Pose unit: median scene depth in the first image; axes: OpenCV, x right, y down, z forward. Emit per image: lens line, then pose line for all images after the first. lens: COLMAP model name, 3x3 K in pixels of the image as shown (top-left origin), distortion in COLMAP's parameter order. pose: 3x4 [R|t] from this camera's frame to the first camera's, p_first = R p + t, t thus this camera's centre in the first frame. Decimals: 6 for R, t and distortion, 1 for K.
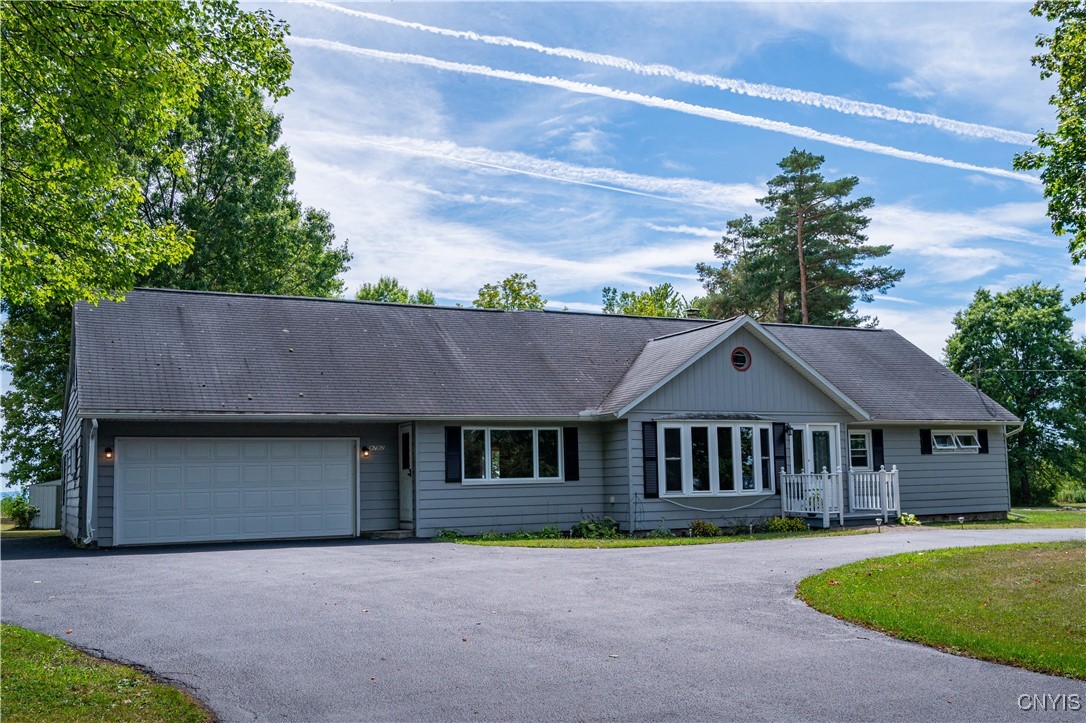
lens RADIAL K [[1056.3, 0, 543.0], [0, 1056.3, 361.5], [0, 0, 1]] dist [0.006909, 0.003594]
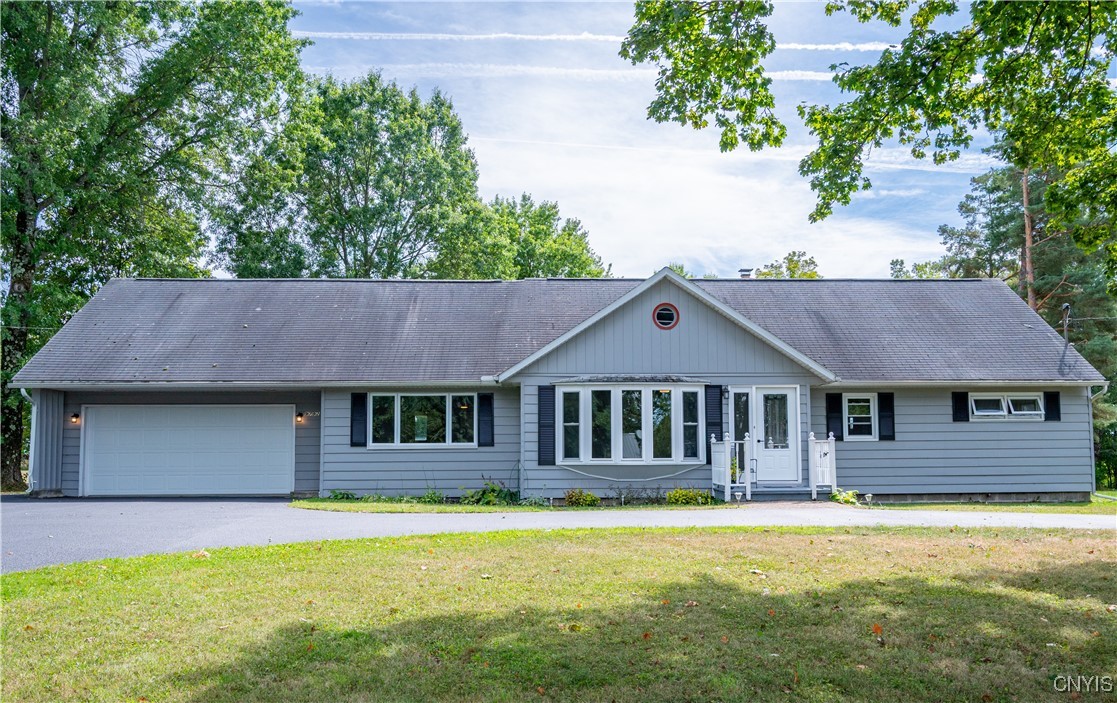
lens RADIAL K [[922.5, 0, 558.8], [0, 922.5, 374.7], [0, 0, 1]] dist [0.000179, -0.002974]
pose [[0.913252, -0.021994, -0.406801, 0.435015], [0.032366, 0.999302, 0.018633, 0.030908], [0.406107, -0.030183, 0.913327, 0.234029]]
